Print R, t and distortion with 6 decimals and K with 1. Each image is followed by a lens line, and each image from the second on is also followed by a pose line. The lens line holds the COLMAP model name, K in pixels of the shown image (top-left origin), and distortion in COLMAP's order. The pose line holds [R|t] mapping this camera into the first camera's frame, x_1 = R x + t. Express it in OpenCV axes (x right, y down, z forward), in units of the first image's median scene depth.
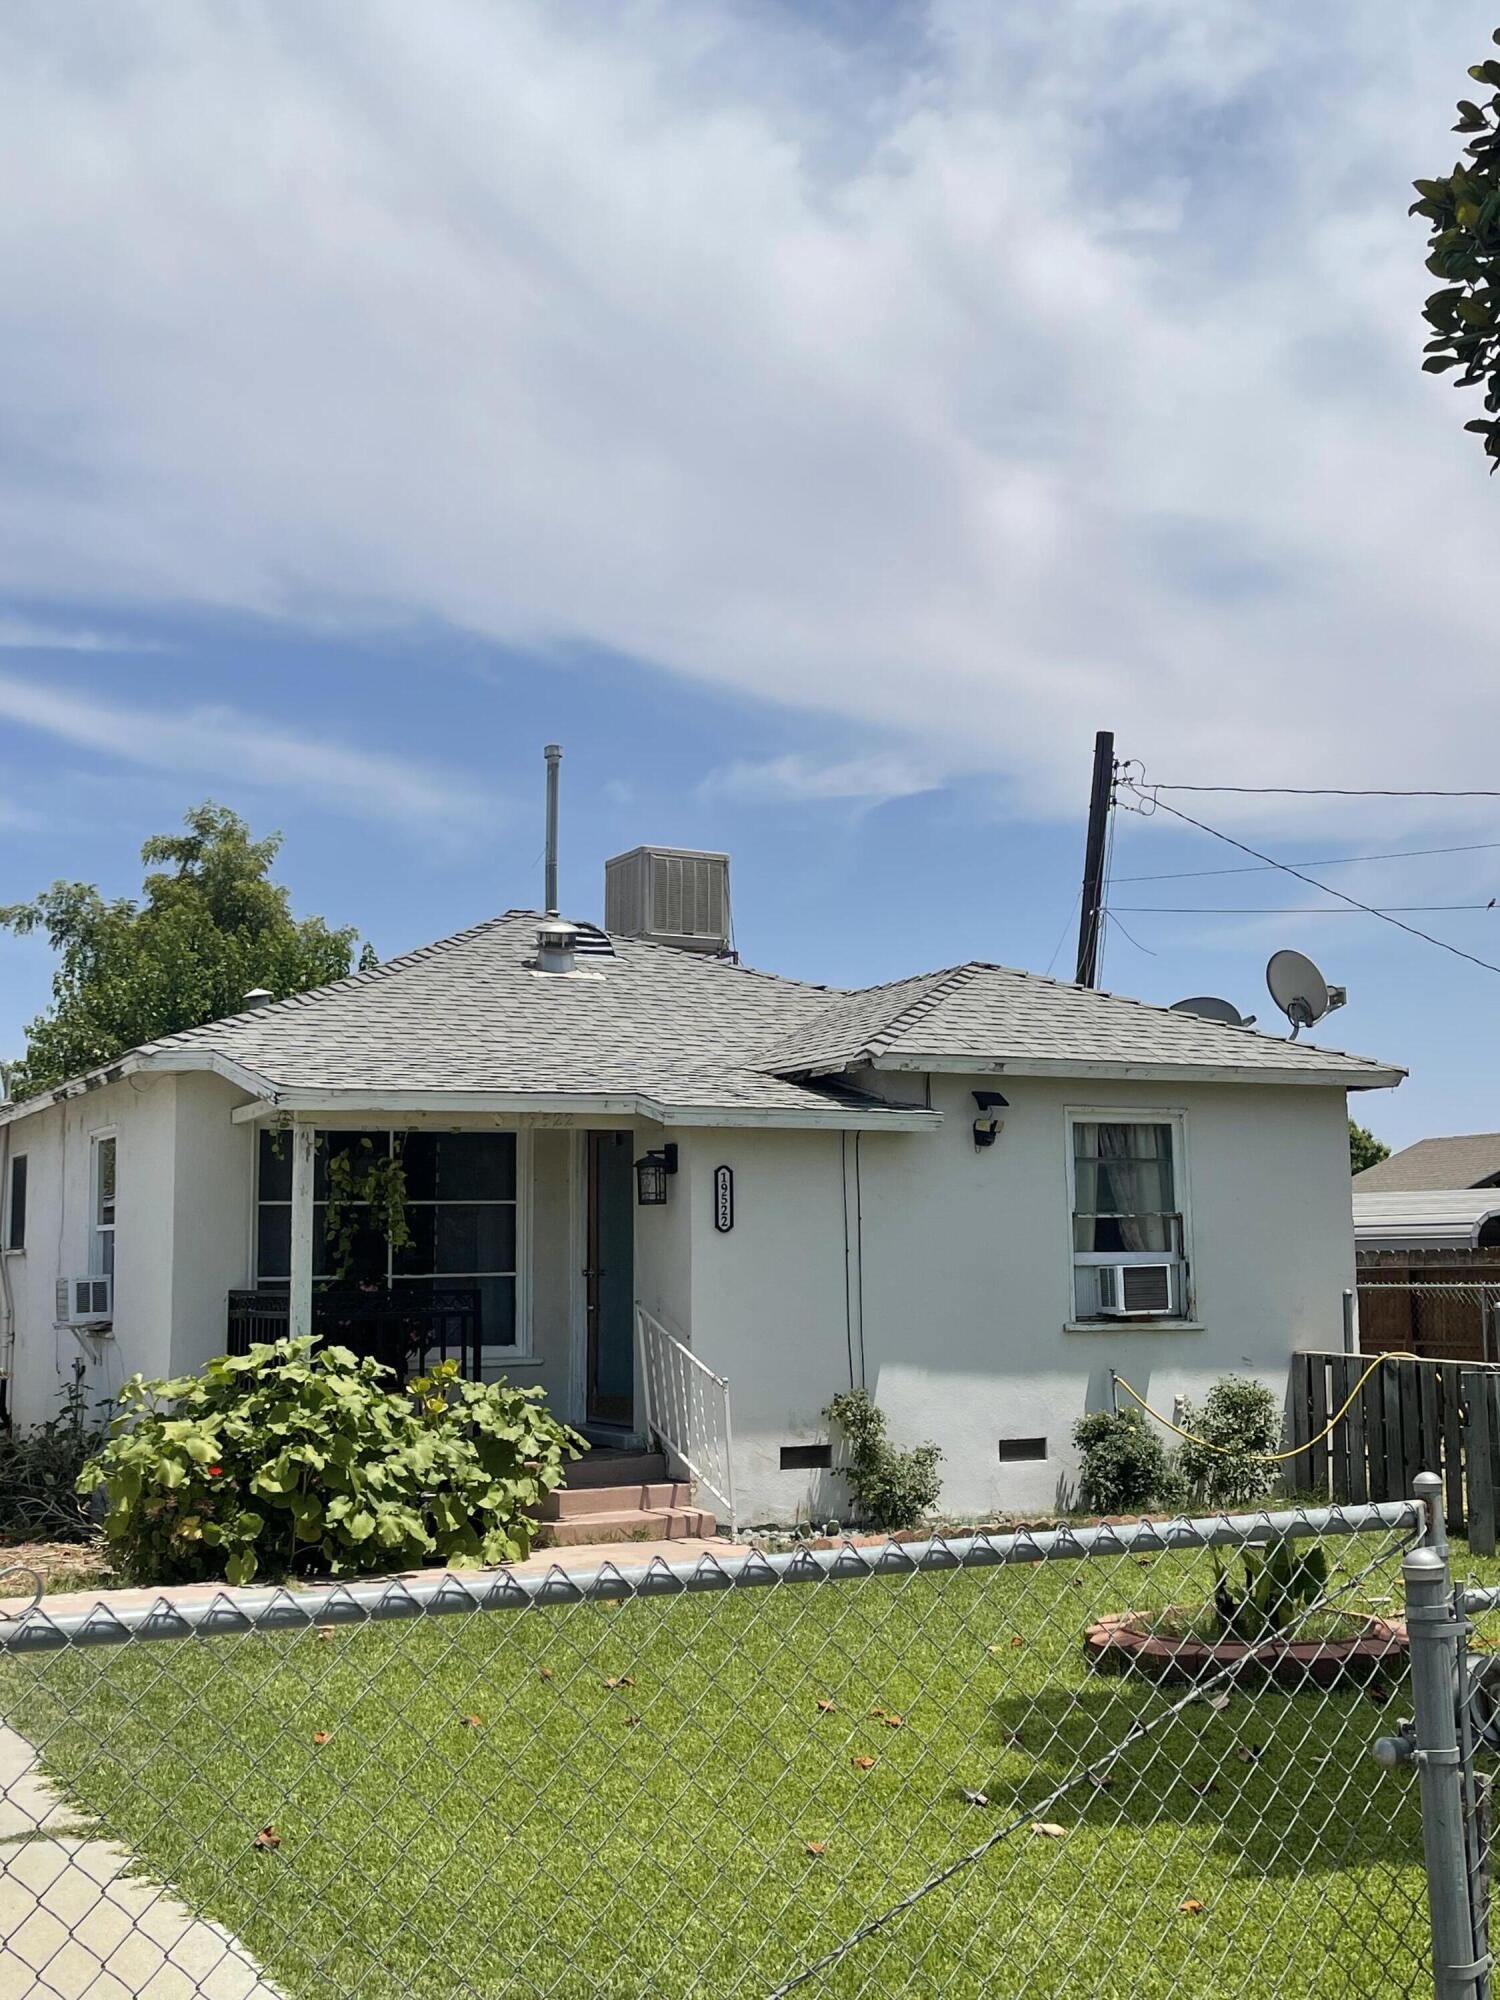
lens RADIAL K [[2335.6, 0, 748.8], [0, 2335.6, 995.8], [0, 0, 1]] dist [0.026120, 0.000000]
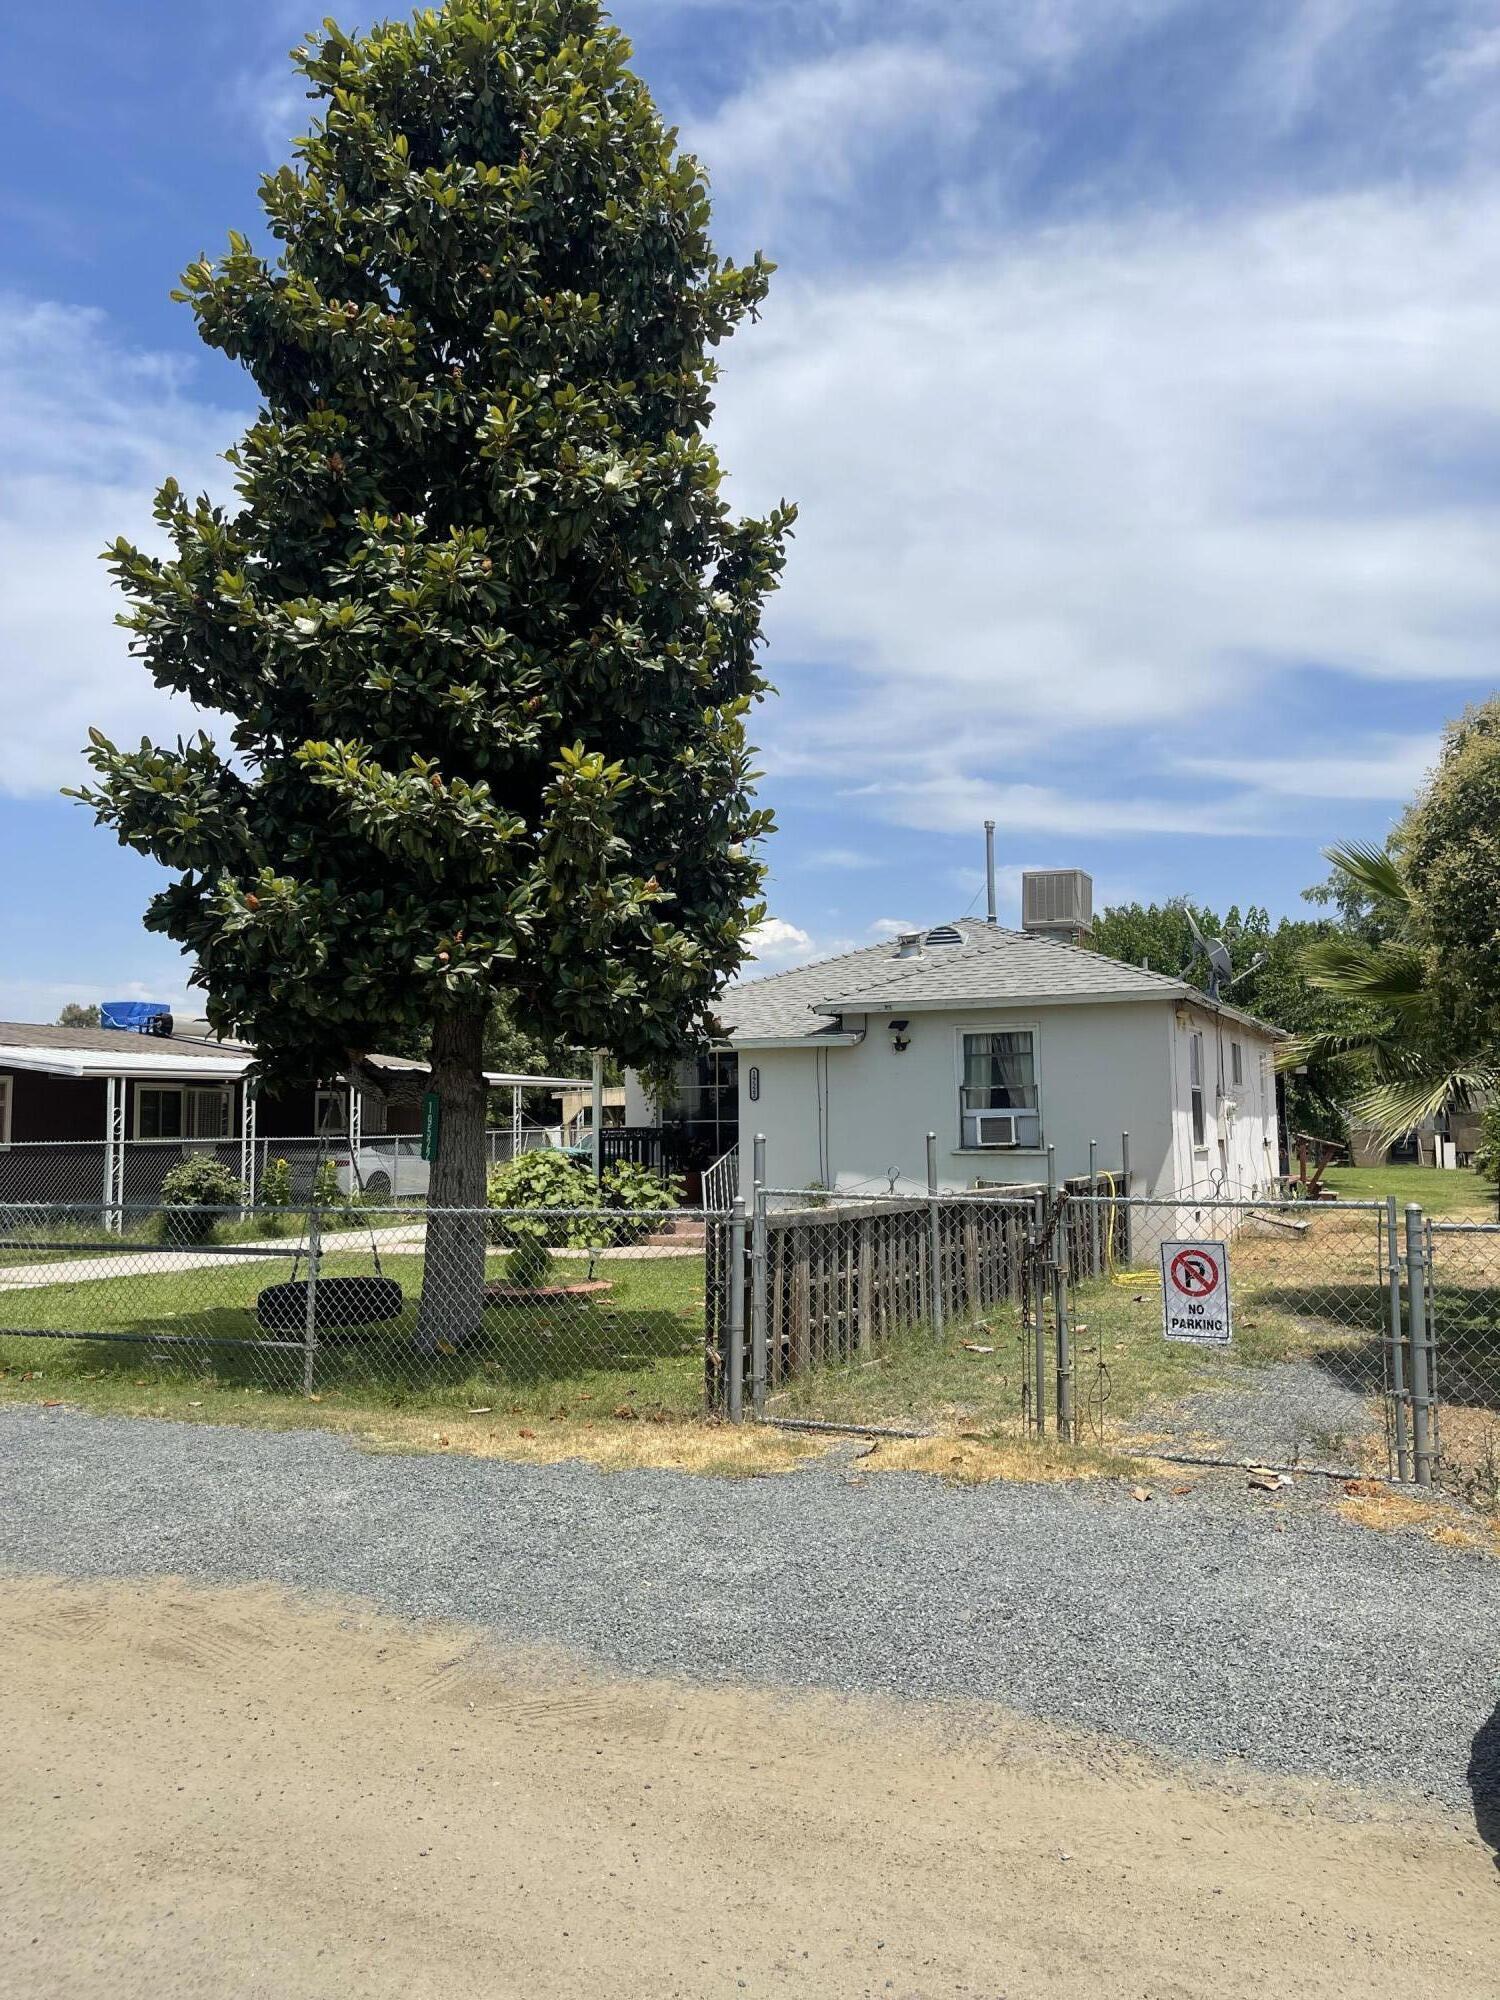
lens RADIAL K [[1533.9, 0, 751.1], [0, 1533.9, 998.2], [0, 0, 1]] dist [0.060140, -0.035971]
pose [[0.634032, -0.061843, -0.770830, 0.919855], [0.095065, 0.995470, -0.001672, 0.014280], [0.767442, -0.072219, 0.637038, 0.153168]]
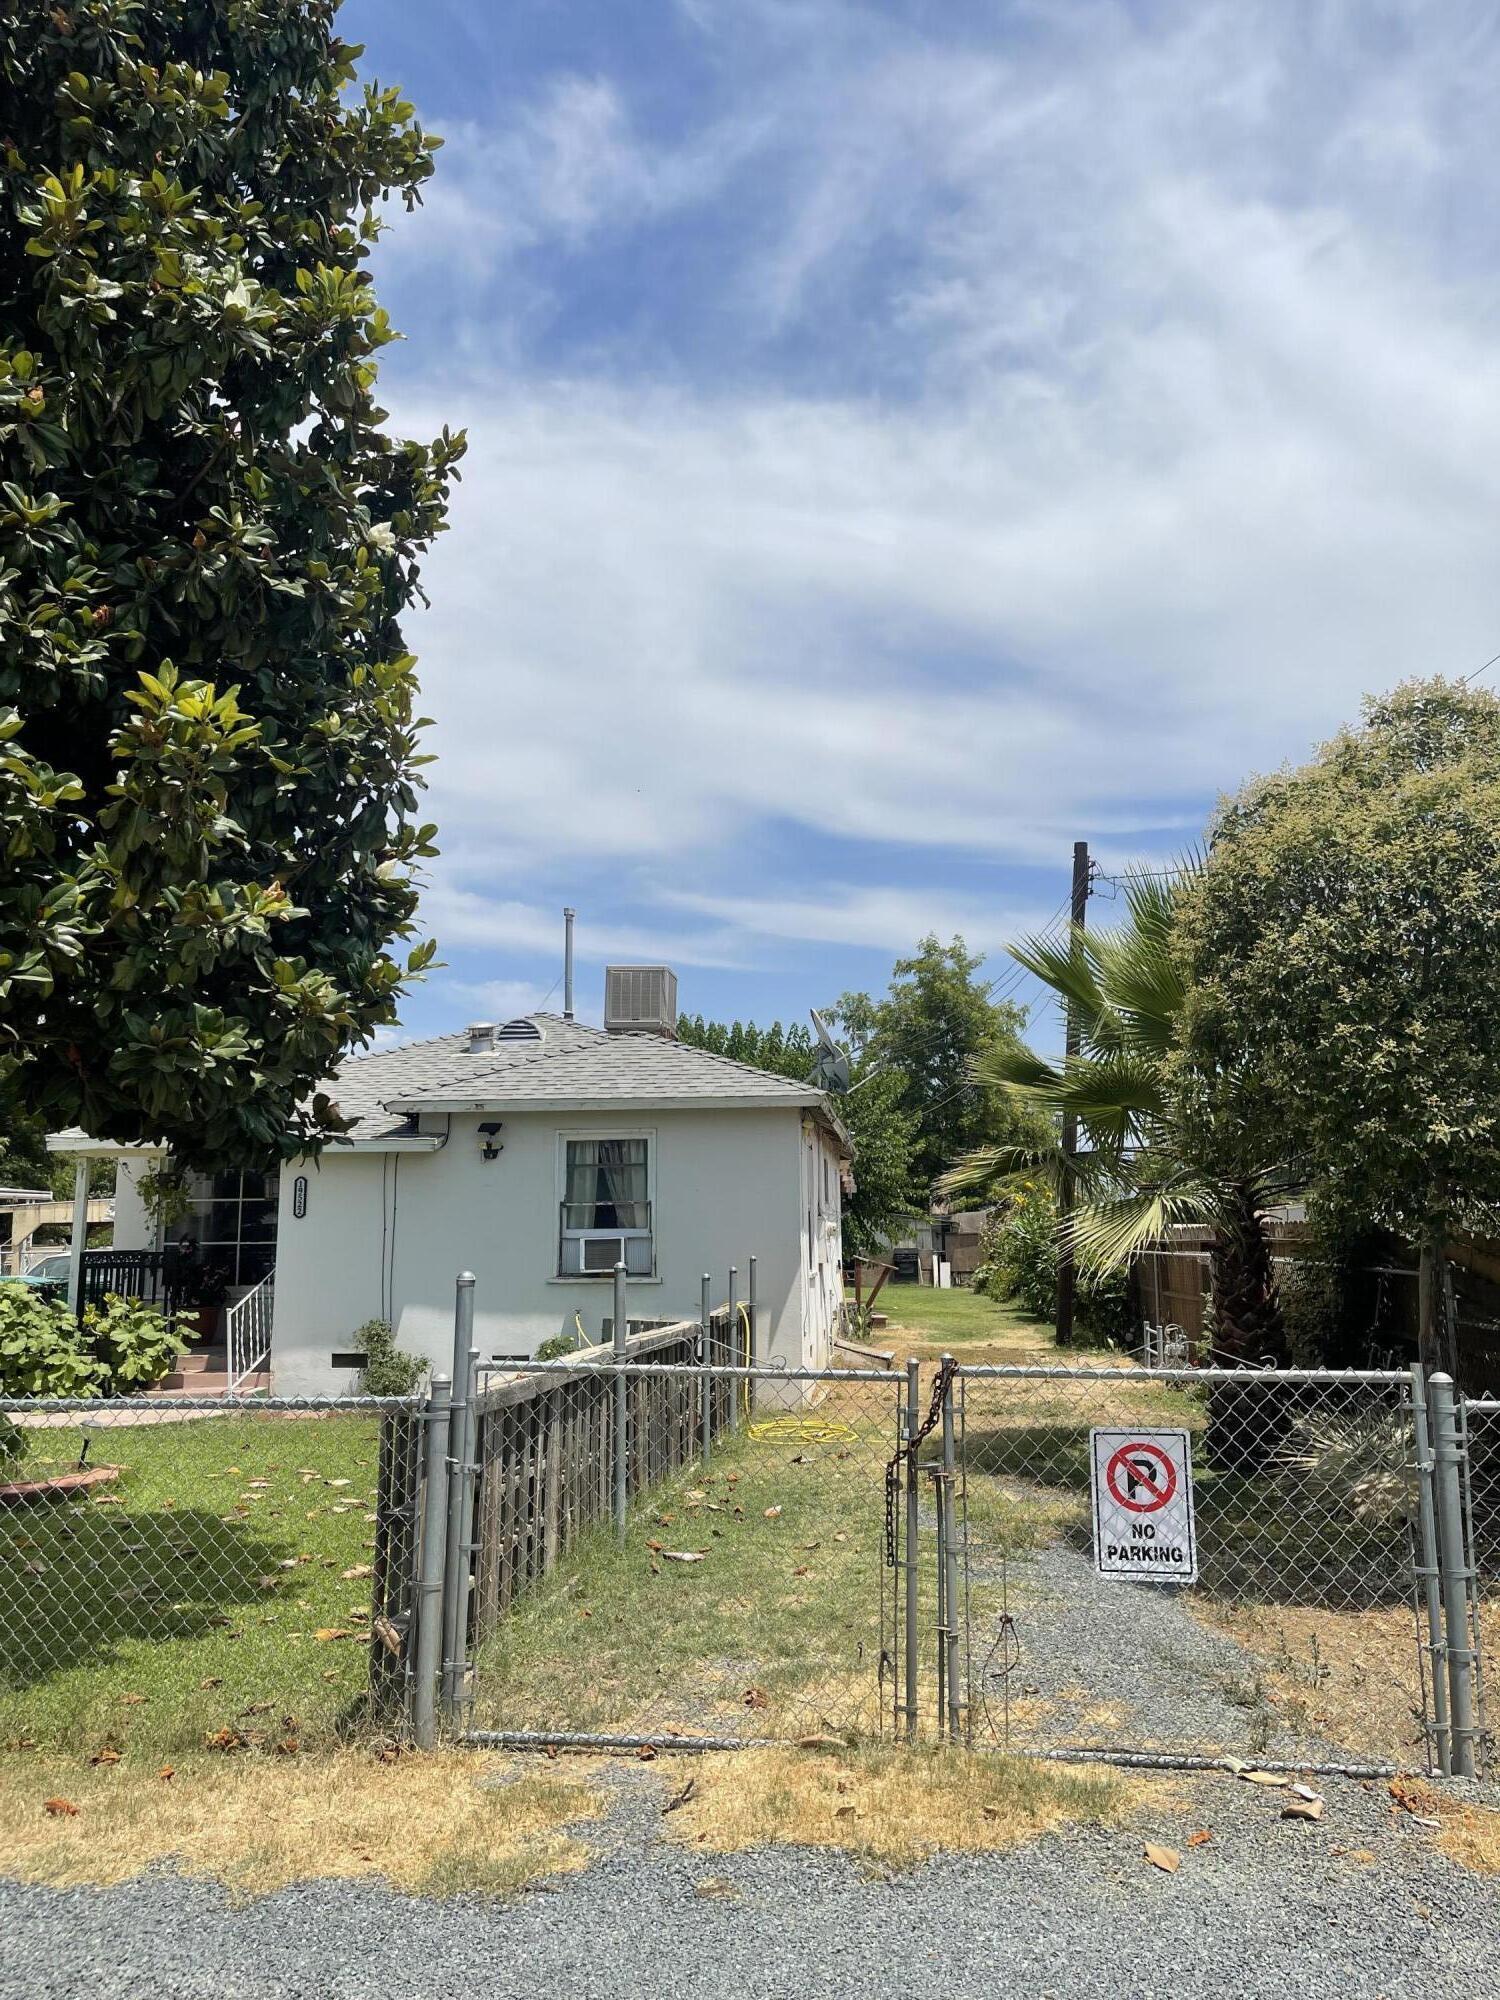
lens RADIAL K [[1533.9, 0, 753.0], [0, 1533.9, 1002.5], [0, 0, 1]] dist [0.060140, -0.035971]
pose [[0.852732, -0.076405, -0.516730, 0.750445], [0.060046, 0.997025, -0.048332, 0.020707], [0.518886, 0.010187, 0.854783, 0.225821]]
